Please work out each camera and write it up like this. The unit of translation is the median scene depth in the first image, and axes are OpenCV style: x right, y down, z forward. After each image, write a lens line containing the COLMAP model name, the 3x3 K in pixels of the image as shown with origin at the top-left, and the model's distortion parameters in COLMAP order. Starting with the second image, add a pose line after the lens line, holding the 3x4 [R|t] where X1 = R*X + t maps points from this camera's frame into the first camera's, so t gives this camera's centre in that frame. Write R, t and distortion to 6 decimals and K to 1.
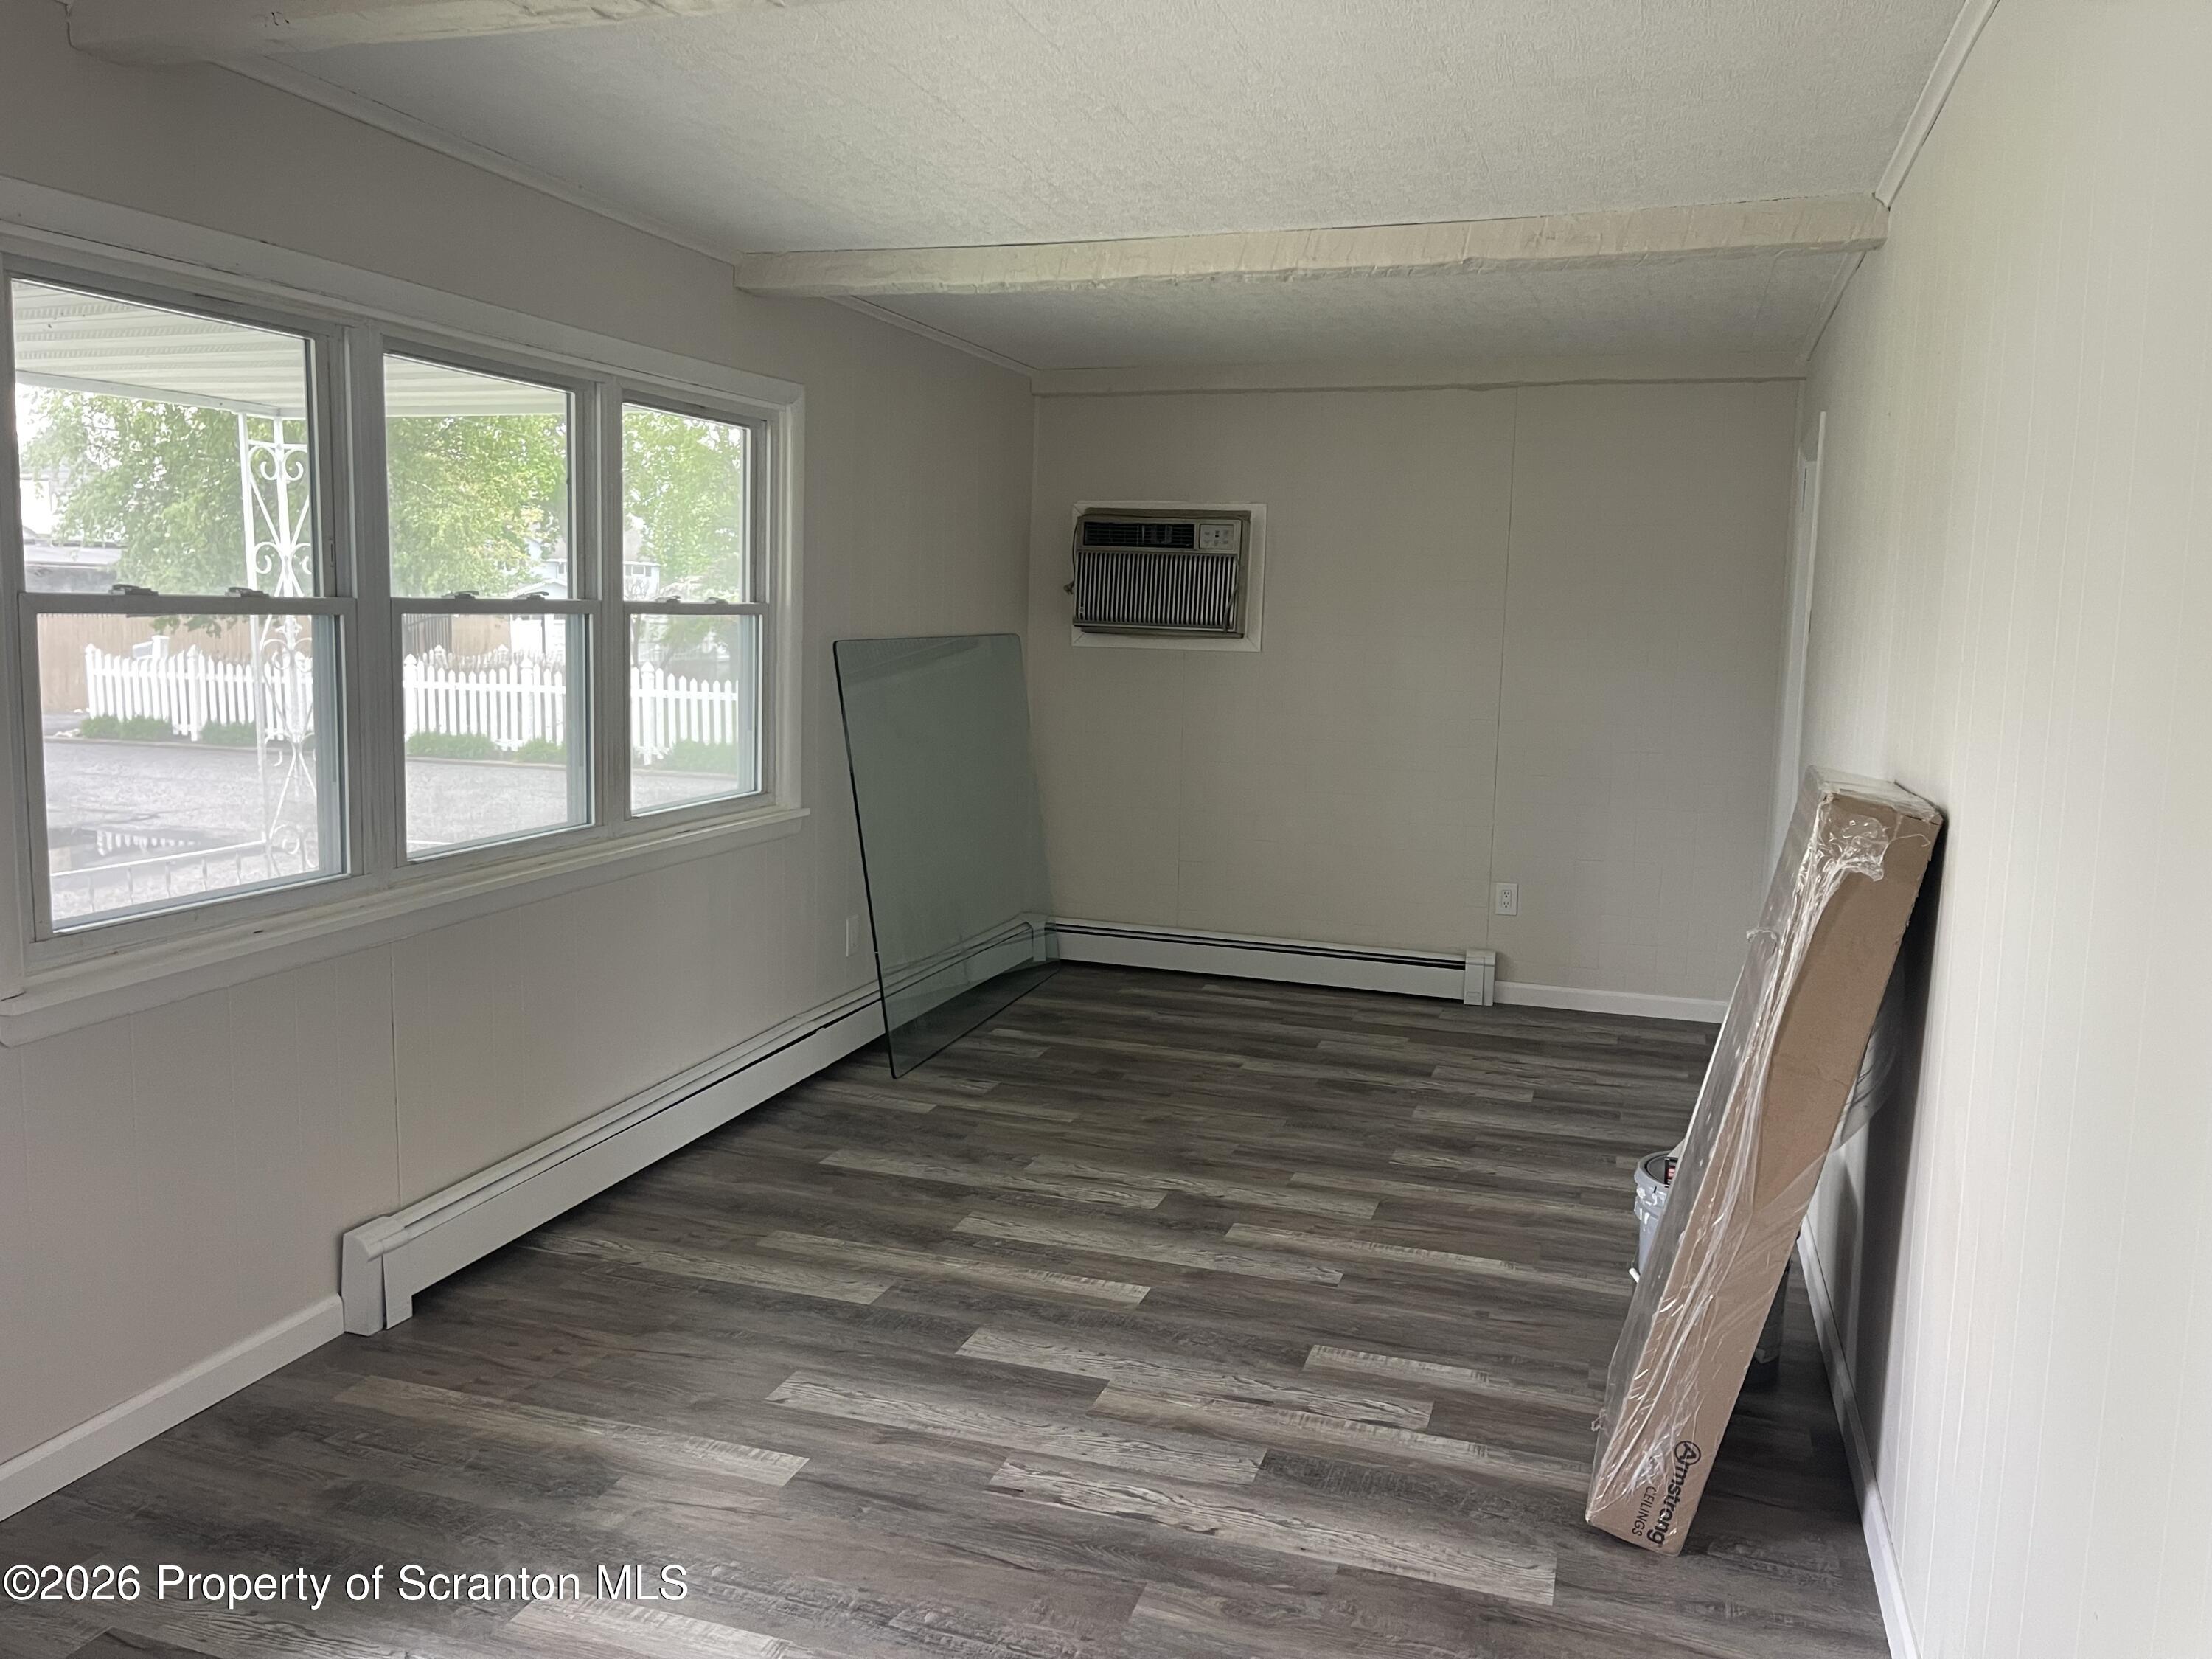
lens RADIAL K [[1662.1, 0, 1100.9], [0, 1662.1, 823.0], [0, 0, 1]] dist [0.053424, -0.007366]
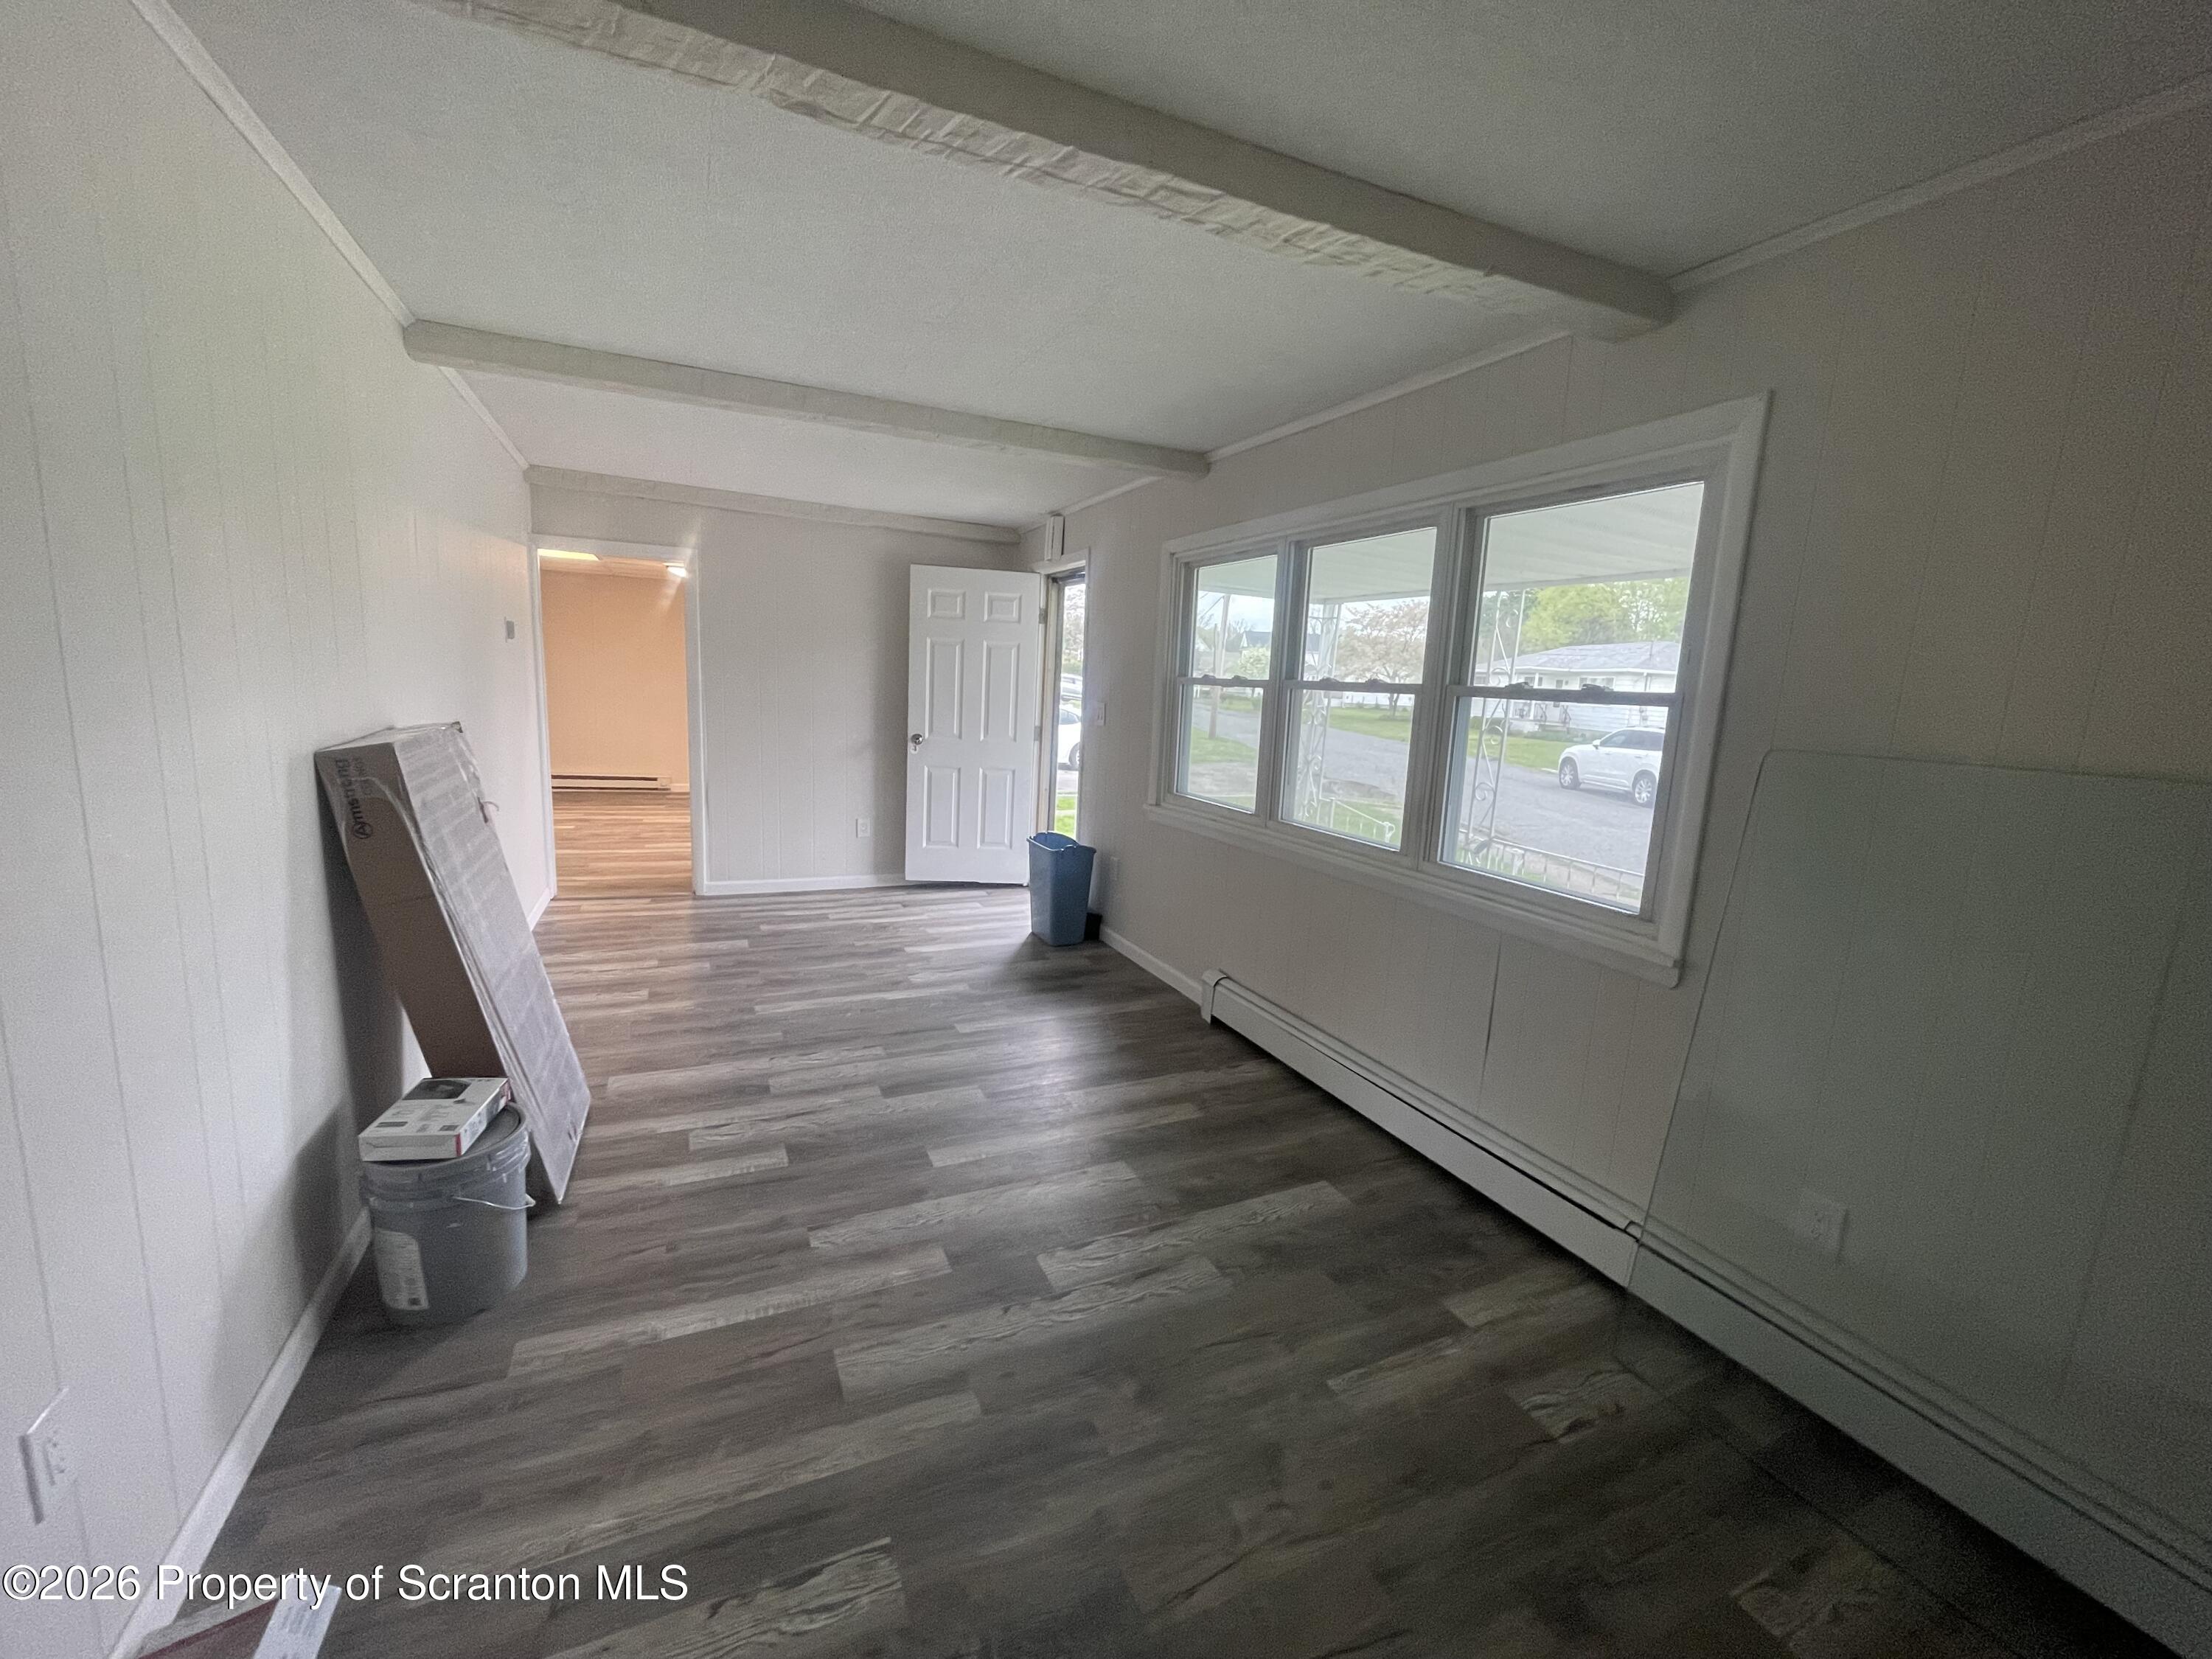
lens RADIAL K [[897.4, 0, 1086.8], [0, 897.4, 824.9], [0, 0, 1]] dist [0.000874, 0.001299]
pose [[-0.734171, 0.057209, -0.676550, 0.385532], [-0.149015, 0.958572, 0.242763, -0.165639], [0.662410, 0.279046, -0.695231, 1.411845]]
